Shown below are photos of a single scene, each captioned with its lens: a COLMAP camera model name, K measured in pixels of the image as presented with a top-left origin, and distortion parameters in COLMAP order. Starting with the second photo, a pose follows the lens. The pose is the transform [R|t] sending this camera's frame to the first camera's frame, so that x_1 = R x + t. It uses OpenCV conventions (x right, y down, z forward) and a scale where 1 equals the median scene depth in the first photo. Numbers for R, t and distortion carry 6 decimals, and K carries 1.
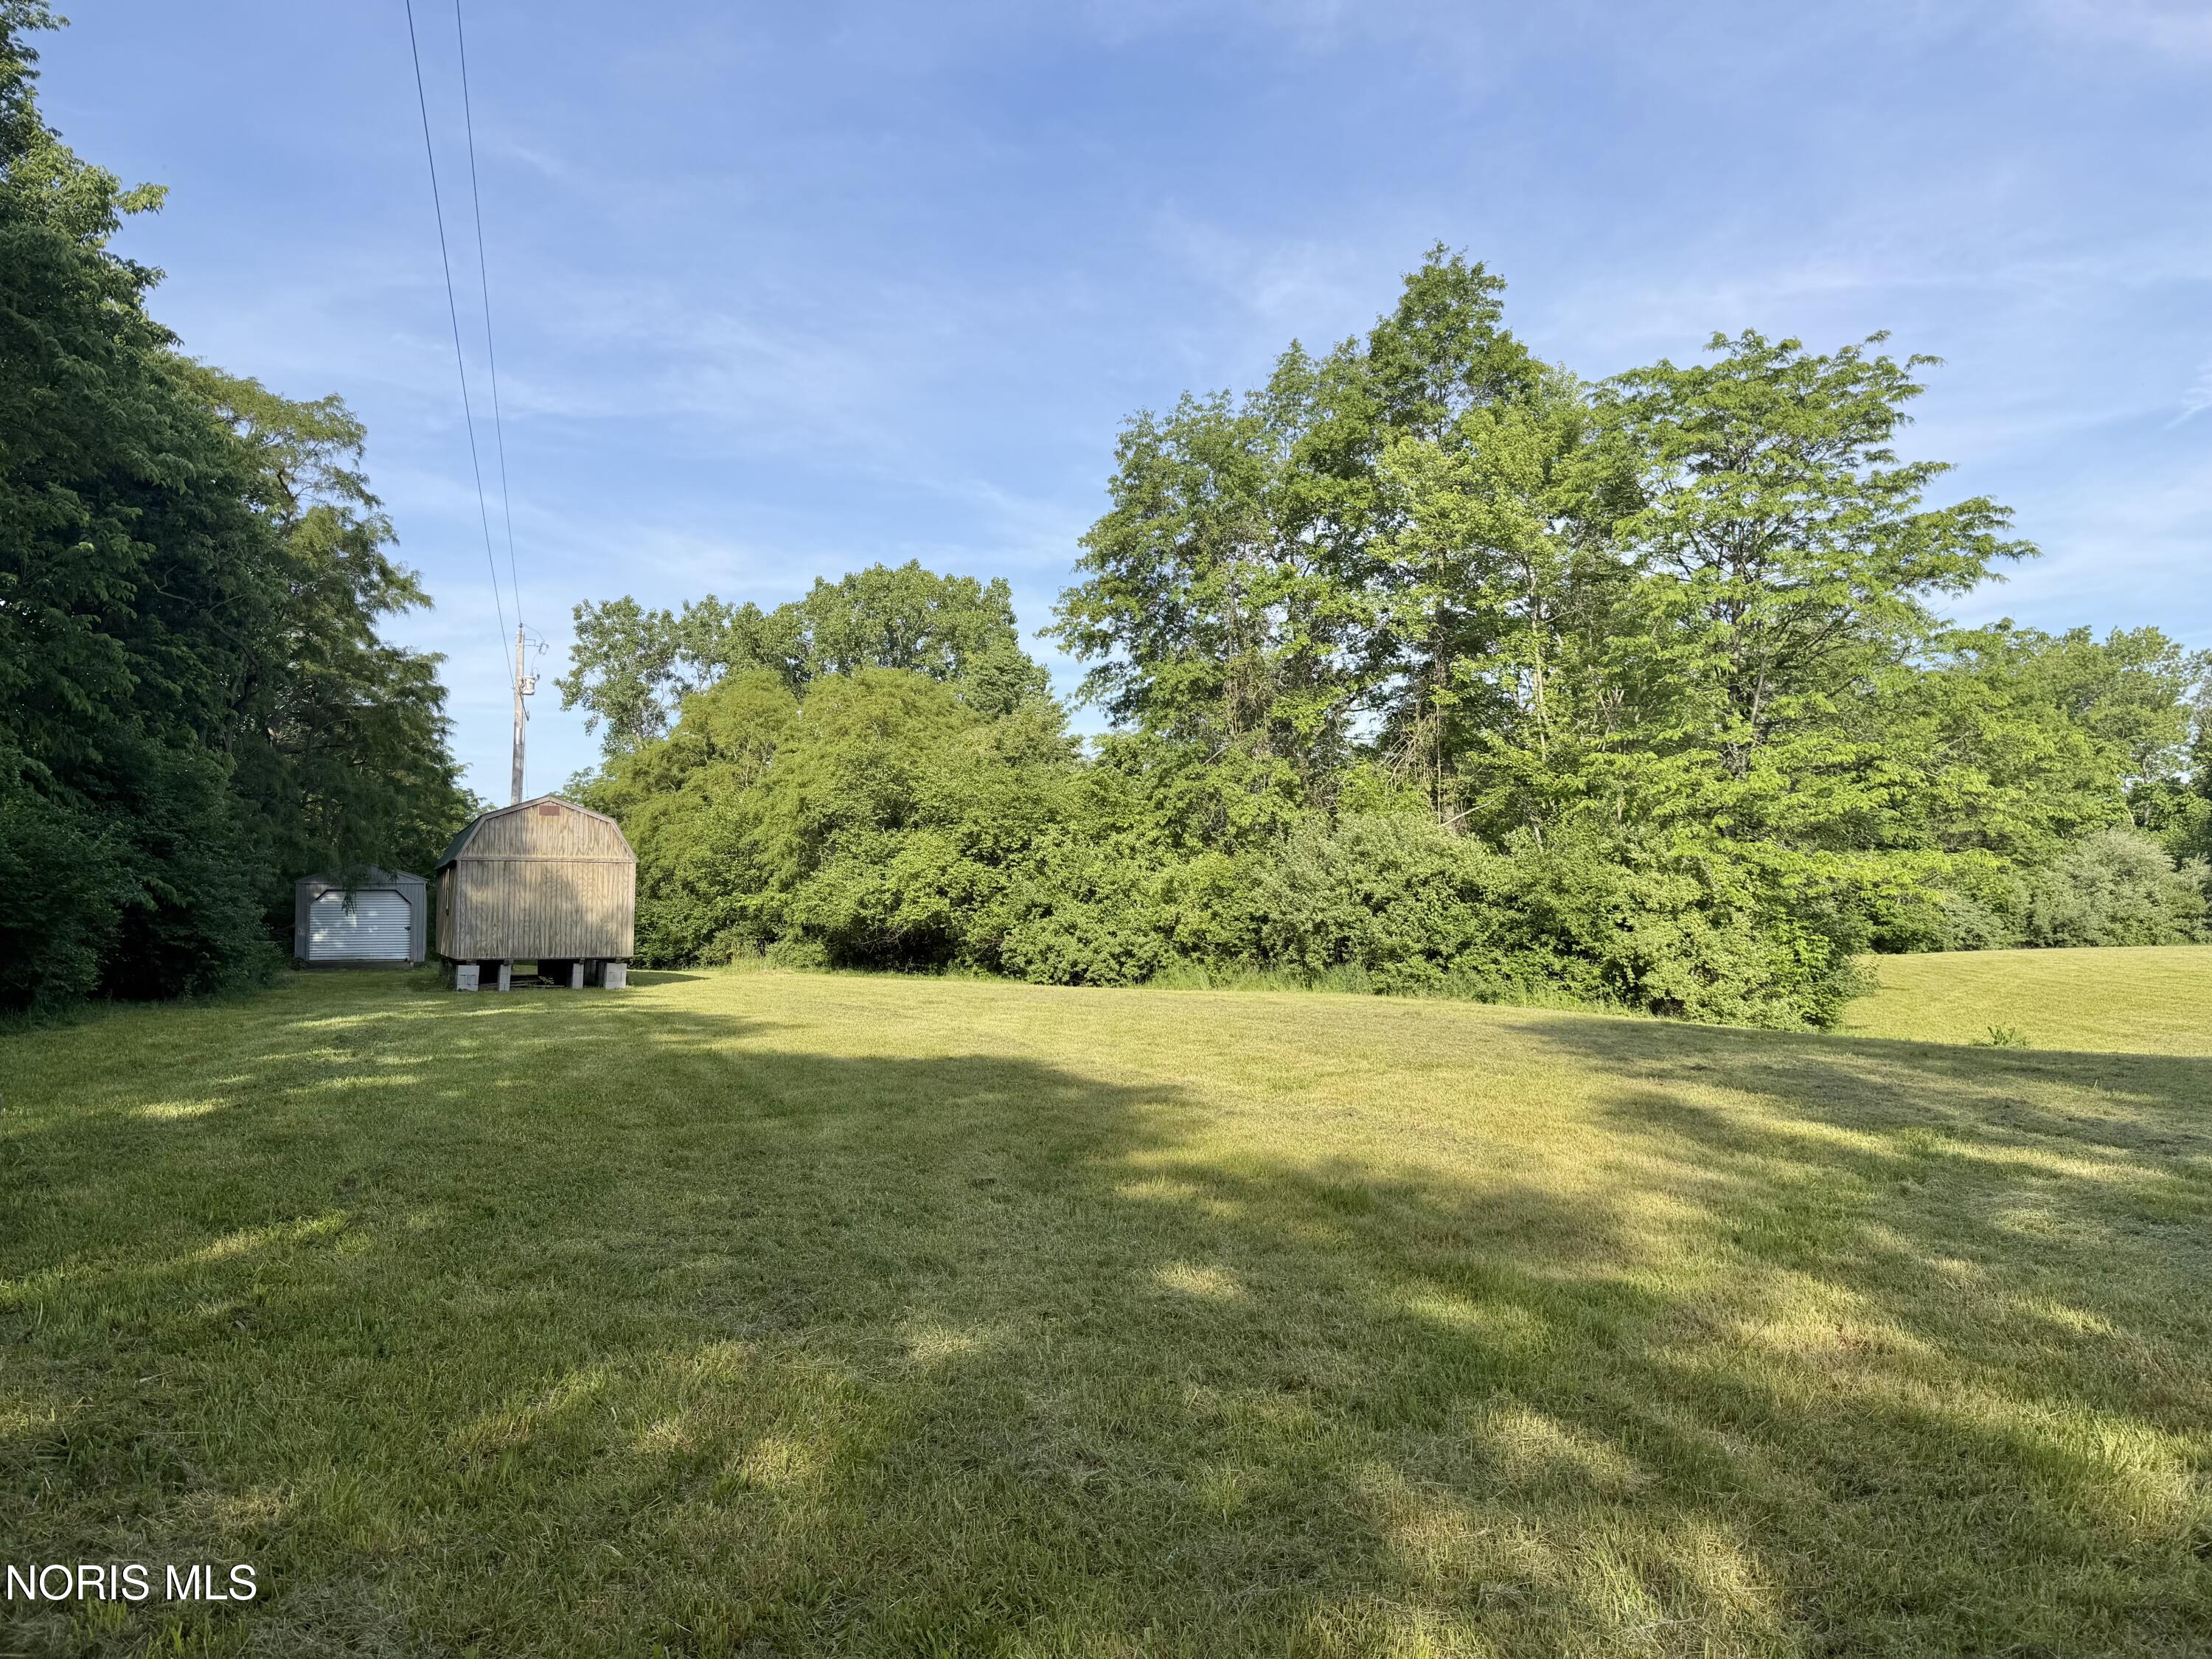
lens RADIAL K [[1551.5, 0, 1107.9], [0, 1551.5, 820.1], [0, 0, 1]] dist [0.151540, -0.187955]
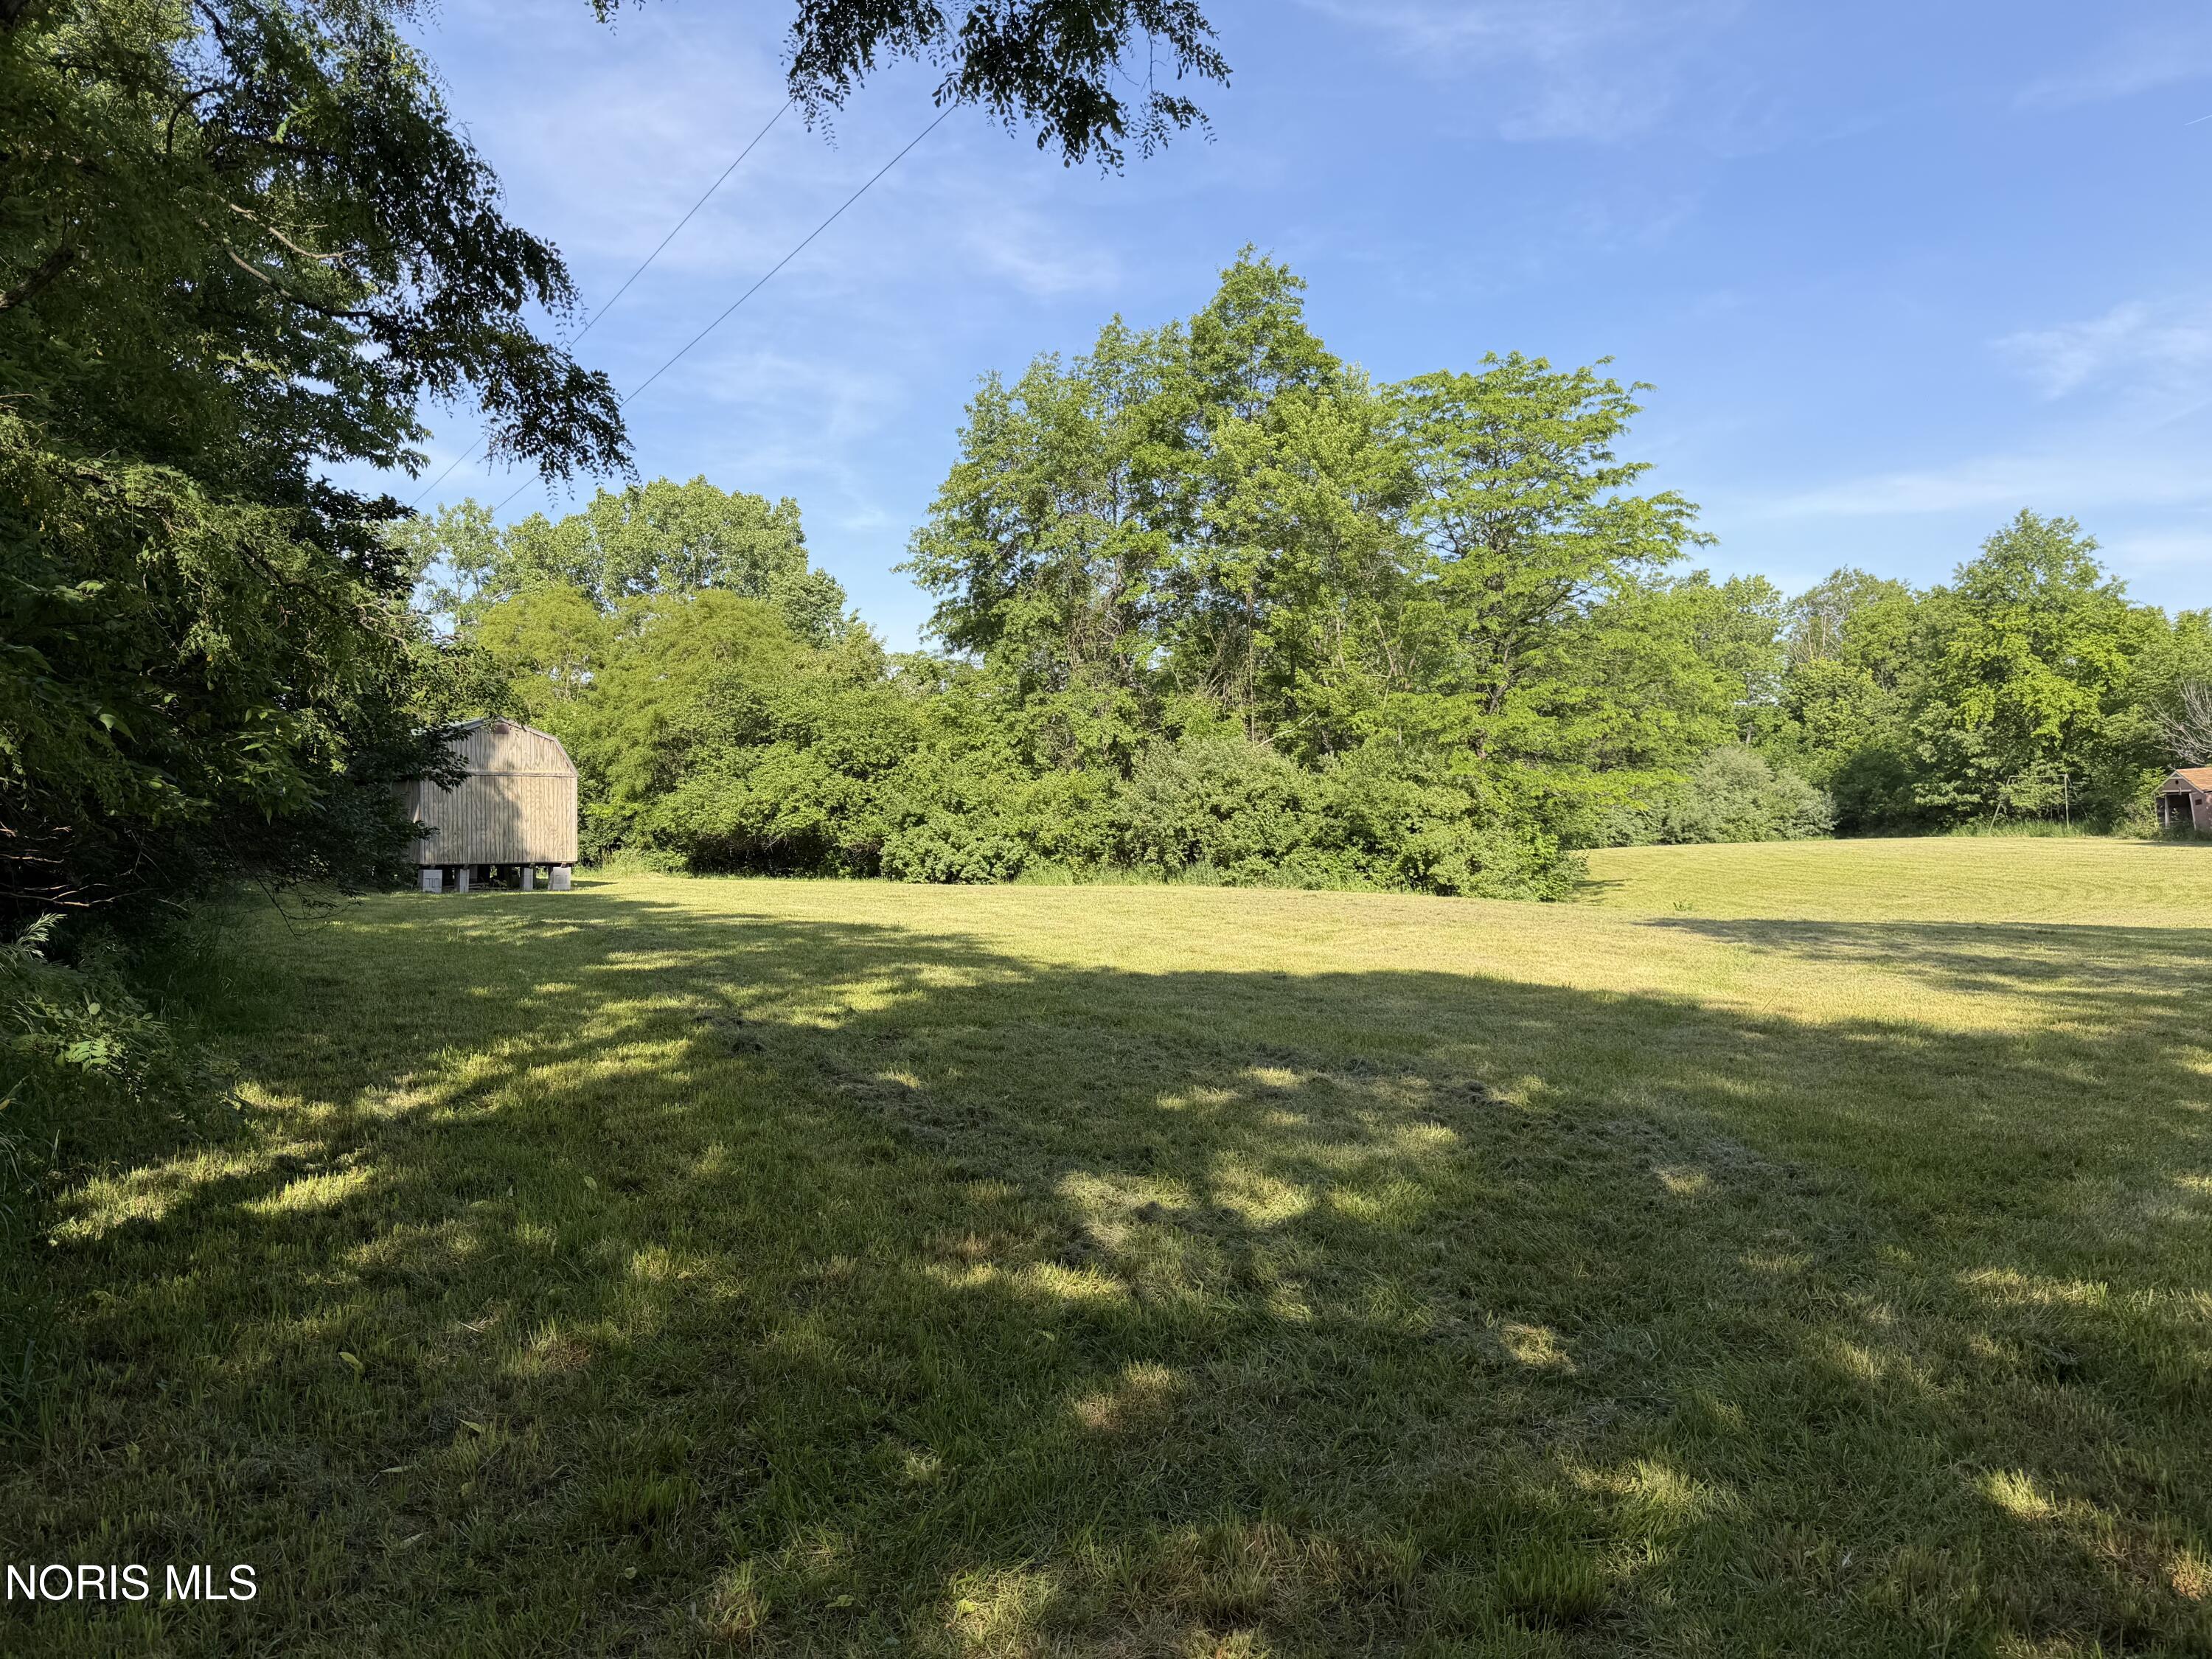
lens RADIAL K [[1551.5, 0, 1107.9], [0, 1551.5, 820.1], [0, 0, 1]] dist [0.151540, -0.187955]
pose [[0.979270, -0.003499, 0.202528, -0.141598], [-0.008700, 0.998201, 0.059314, -0.010630], [-0.202371, -0.059846, 0.977479, -0.149187]]
